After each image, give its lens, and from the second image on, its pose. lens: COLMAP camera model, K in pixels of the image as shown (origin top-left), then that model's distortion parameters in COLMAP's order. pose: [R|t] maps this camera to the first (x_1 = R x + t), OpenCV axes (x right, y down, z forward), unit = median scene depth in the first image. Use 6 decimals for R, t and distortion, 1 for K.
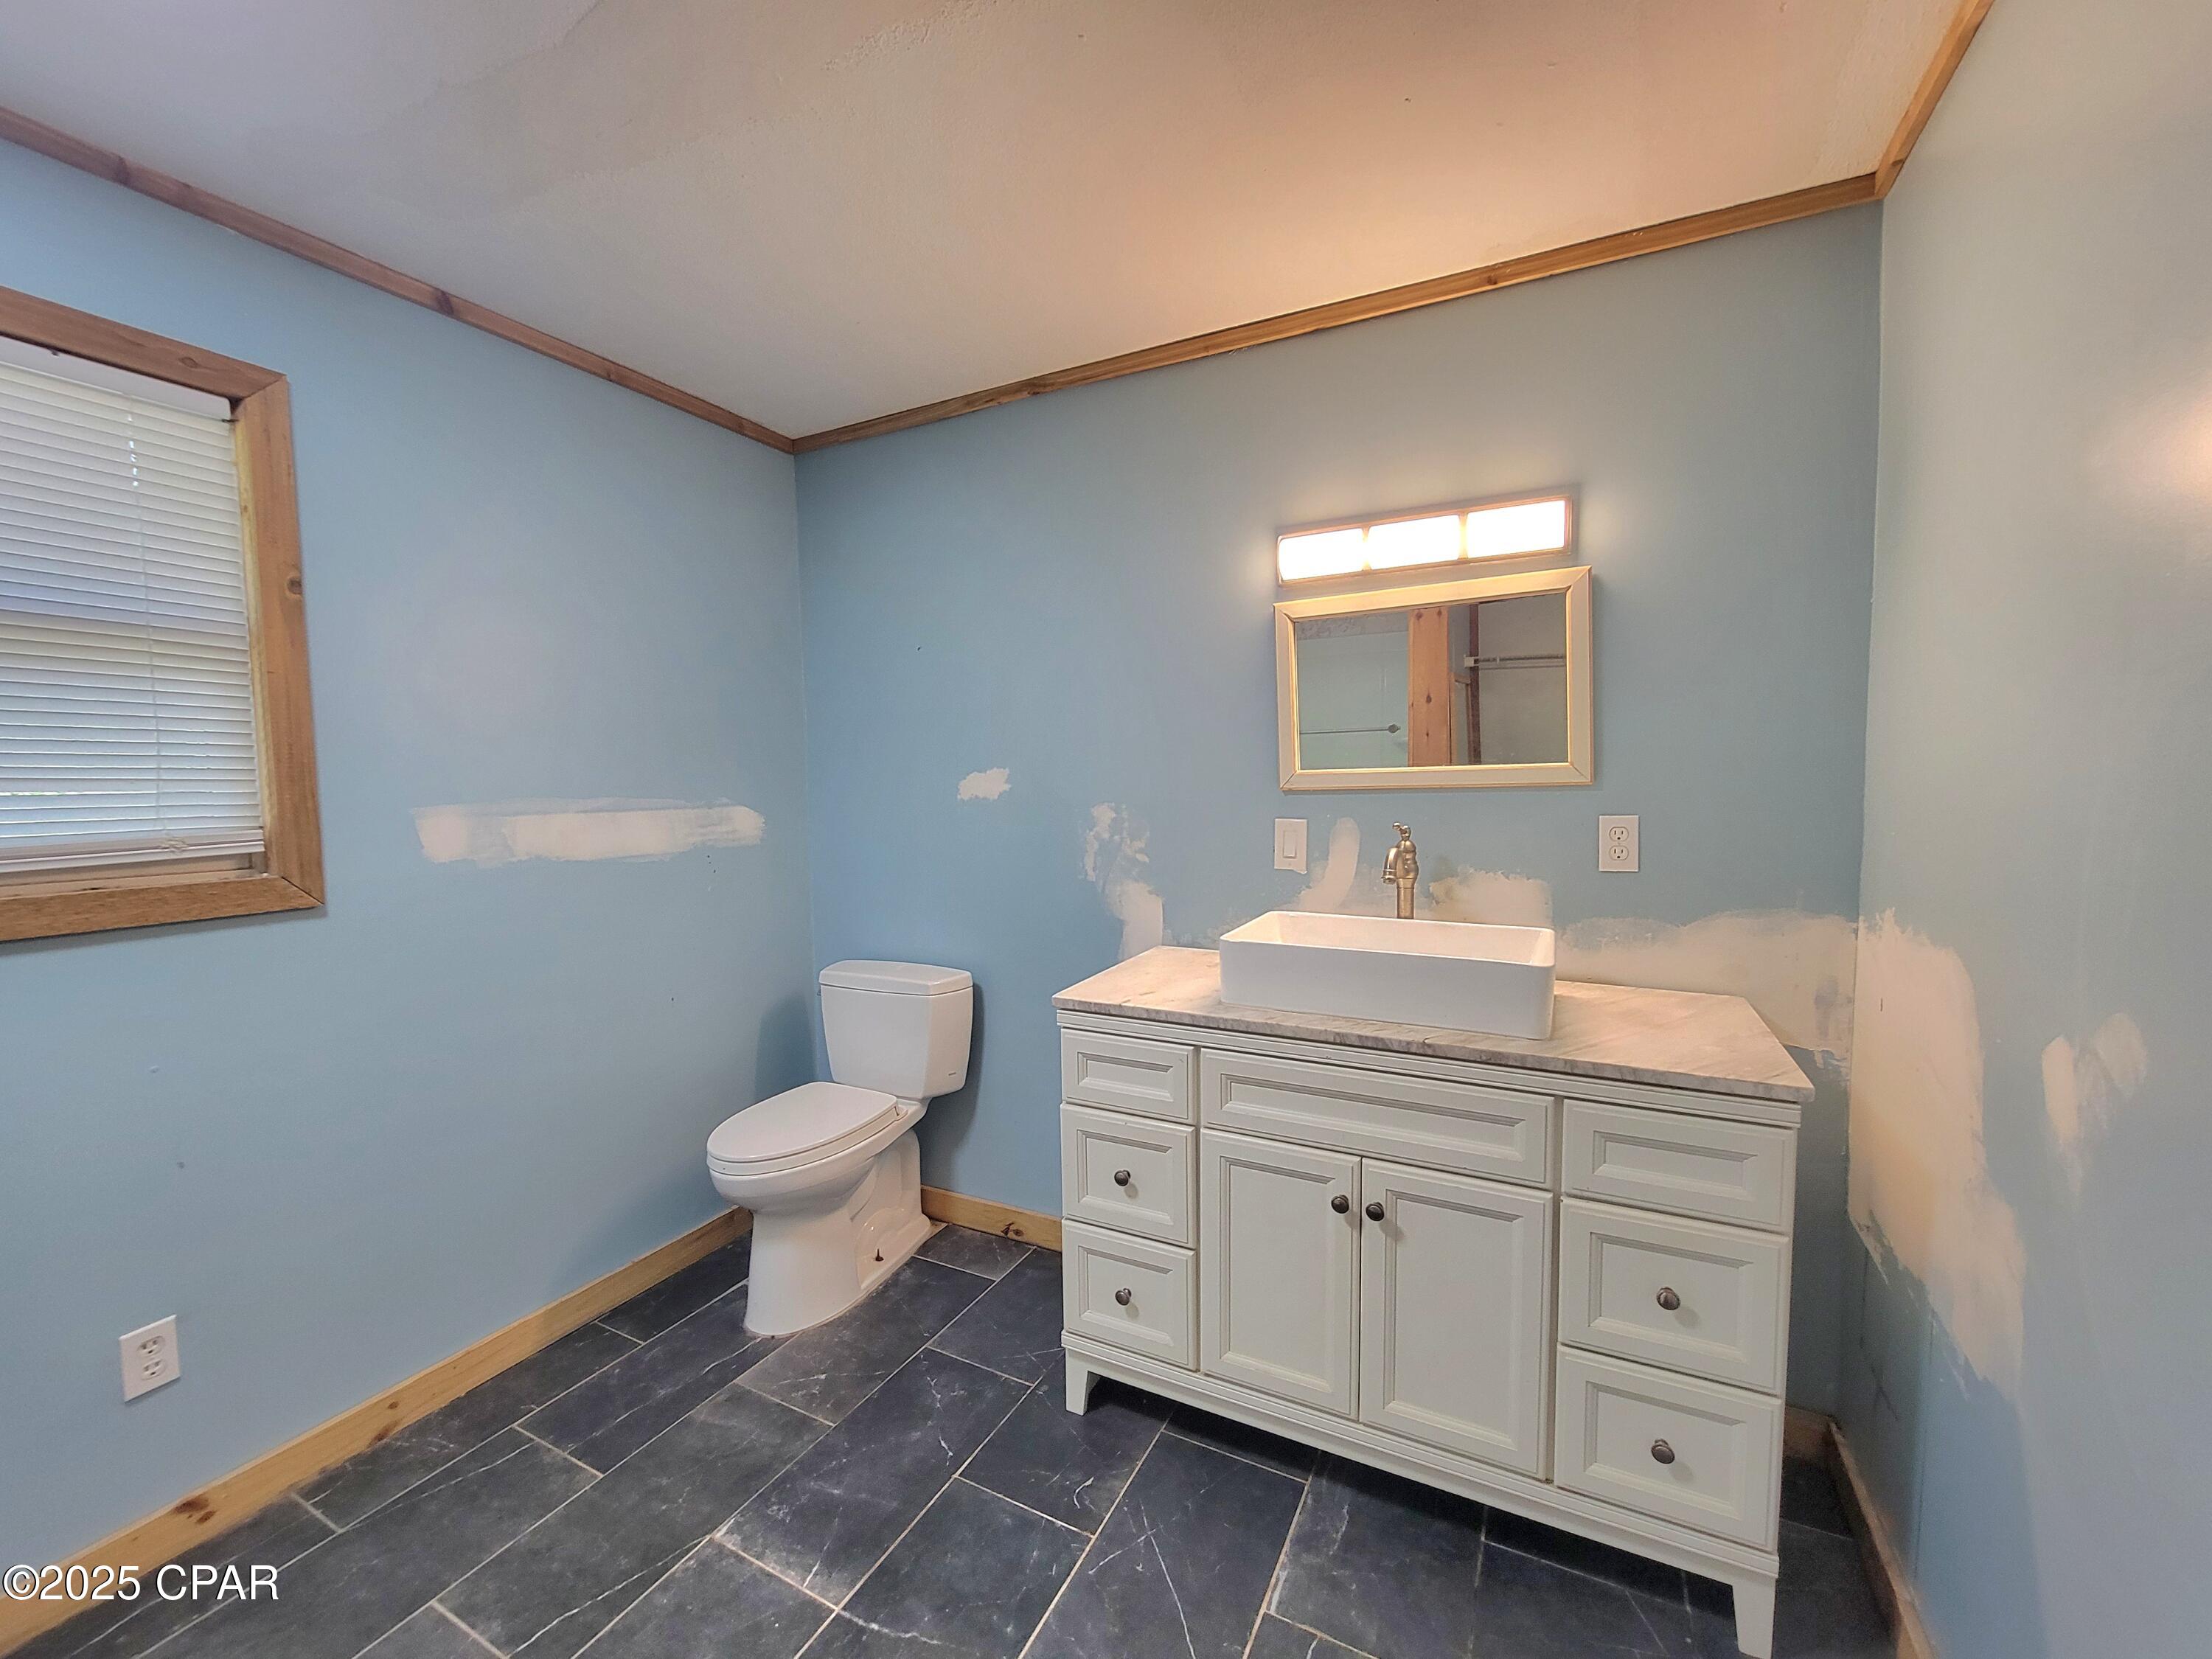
lens RADIAL K [[904.5, 0, 1092.6], [0, 904.5, 827.7], [0, 0, 1]] dist [-0.000459, -0.000315]
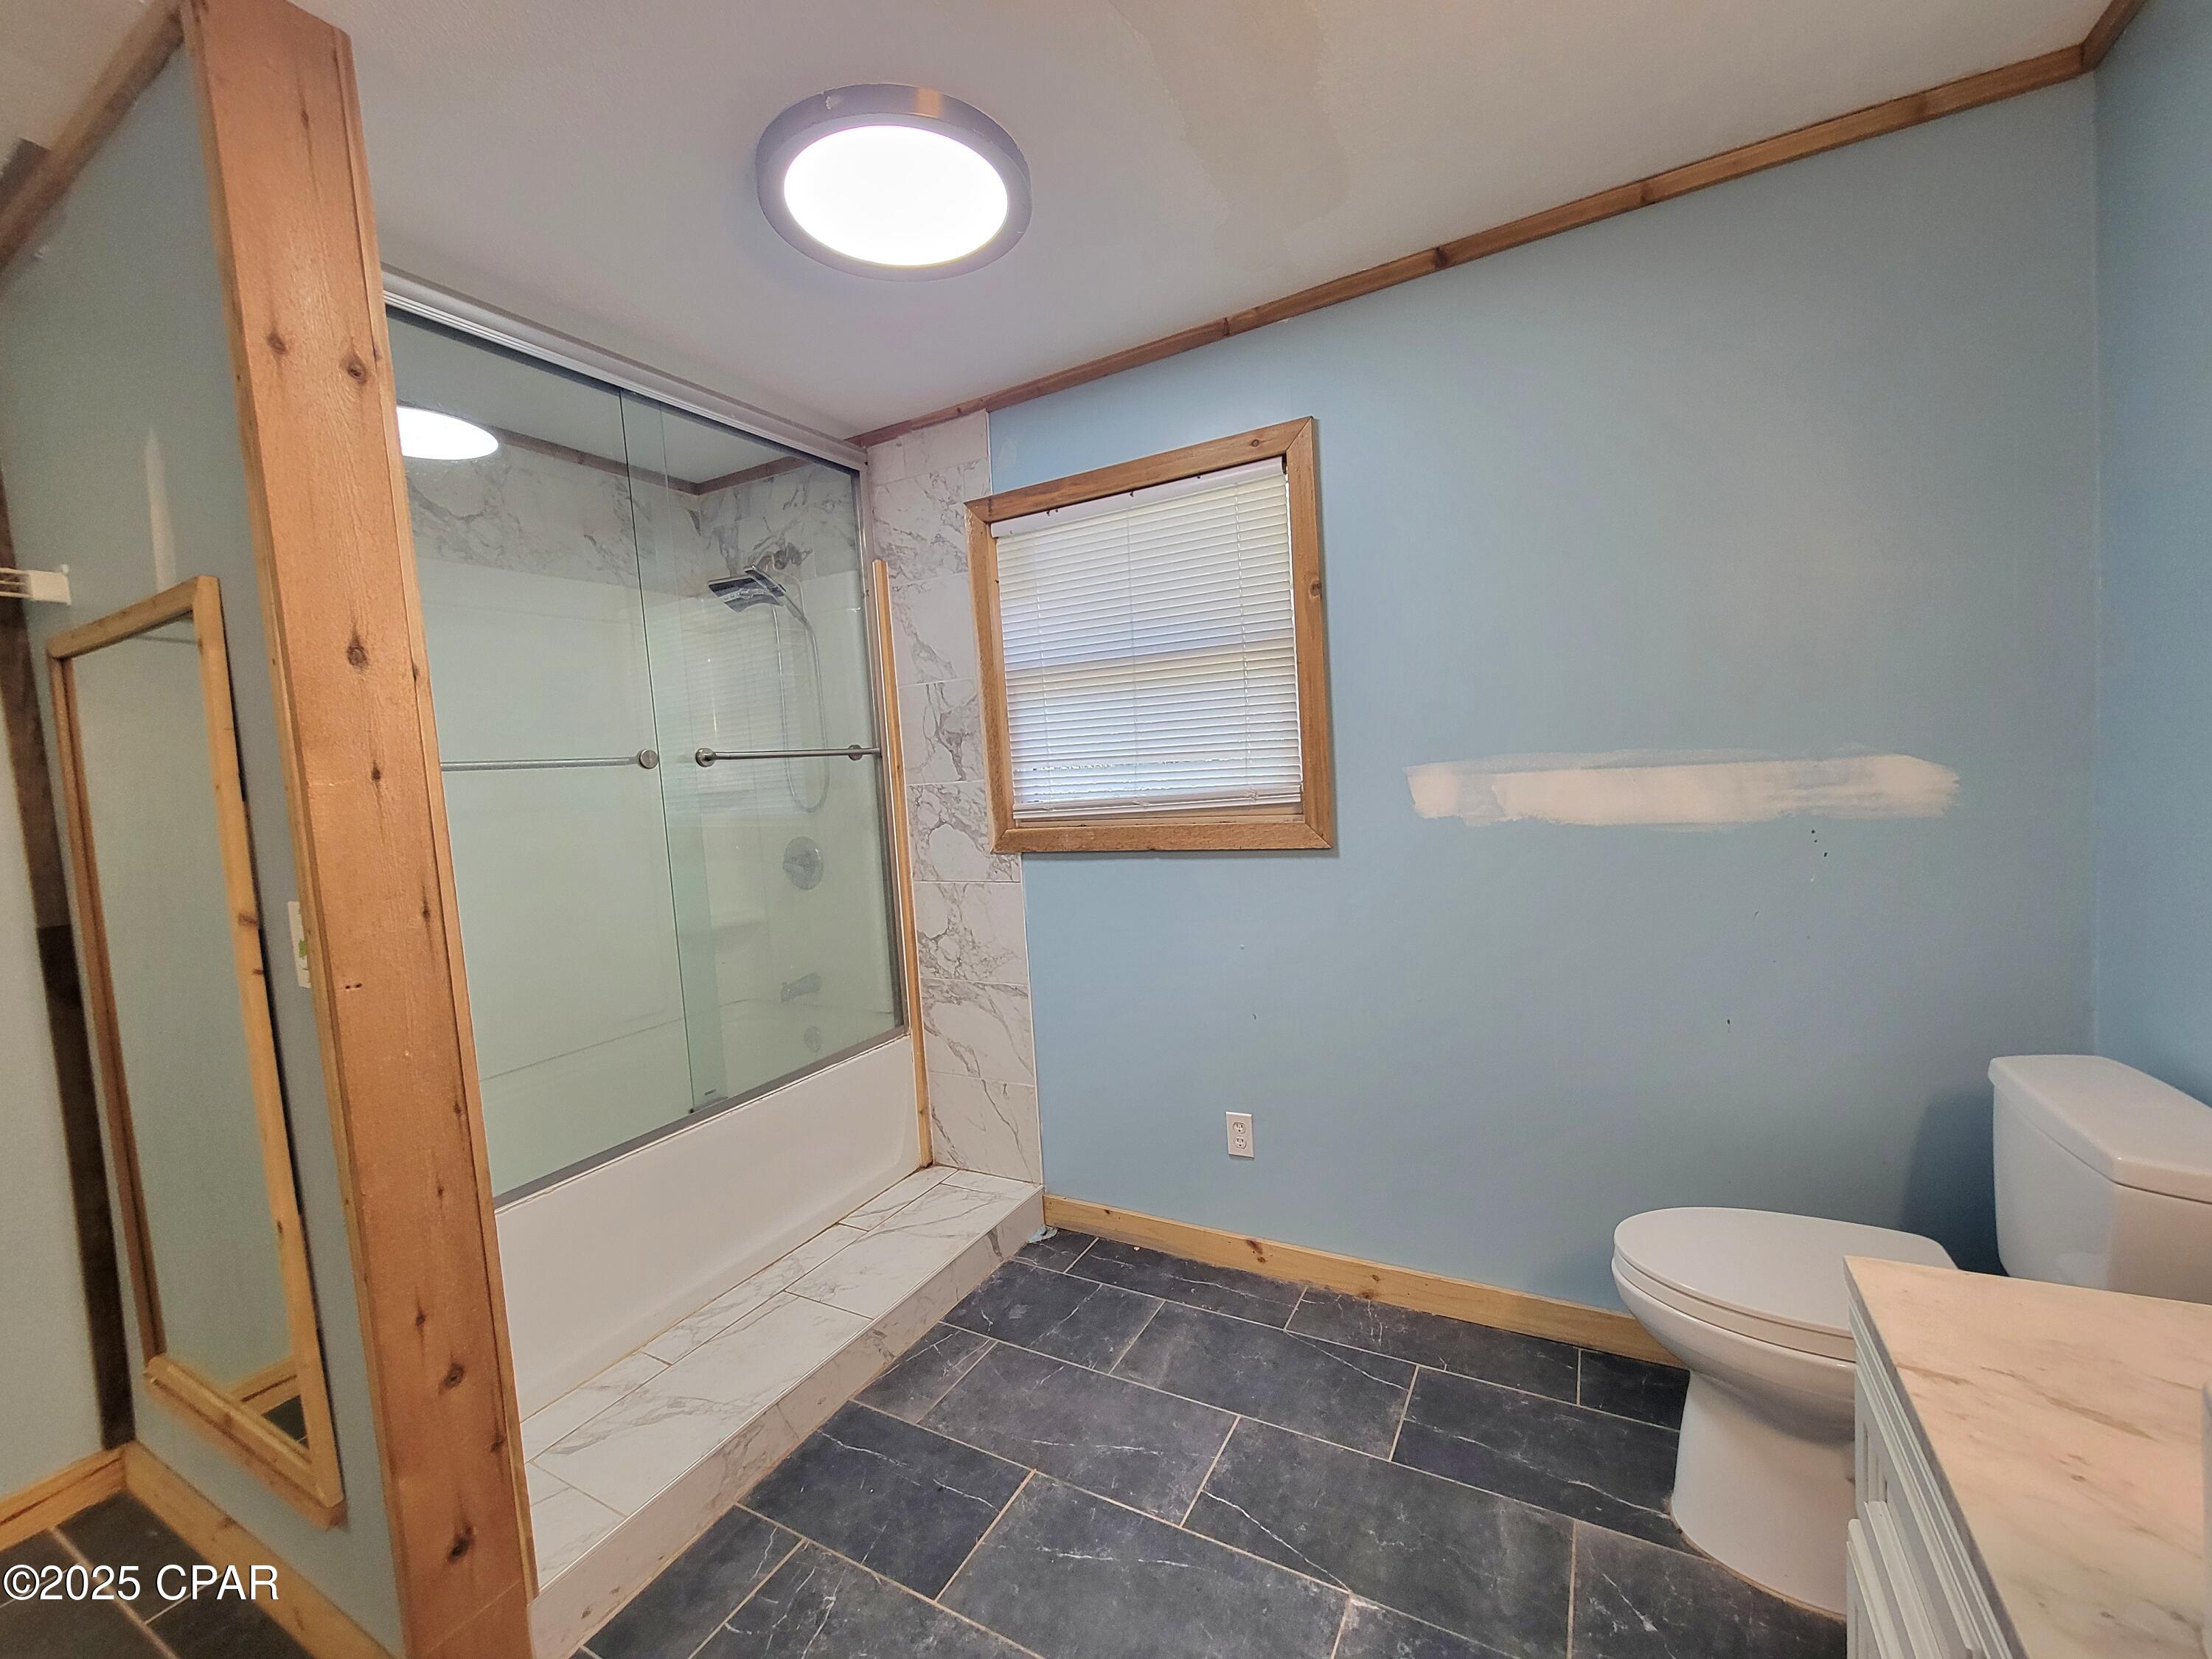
lens RADIAL K [[904.5, 0, 1095.3], [0, 904.5, 832.1], [0, 0, 1]] dist [-0.000459, -0.000315]
pose [[-0.024369, 0.085173, -0.996068, 0.340498], [0.007014, 0.996354, 0.085026, -0.037849], [0.999678, -0.004914, -0.024877, 0.641257]]
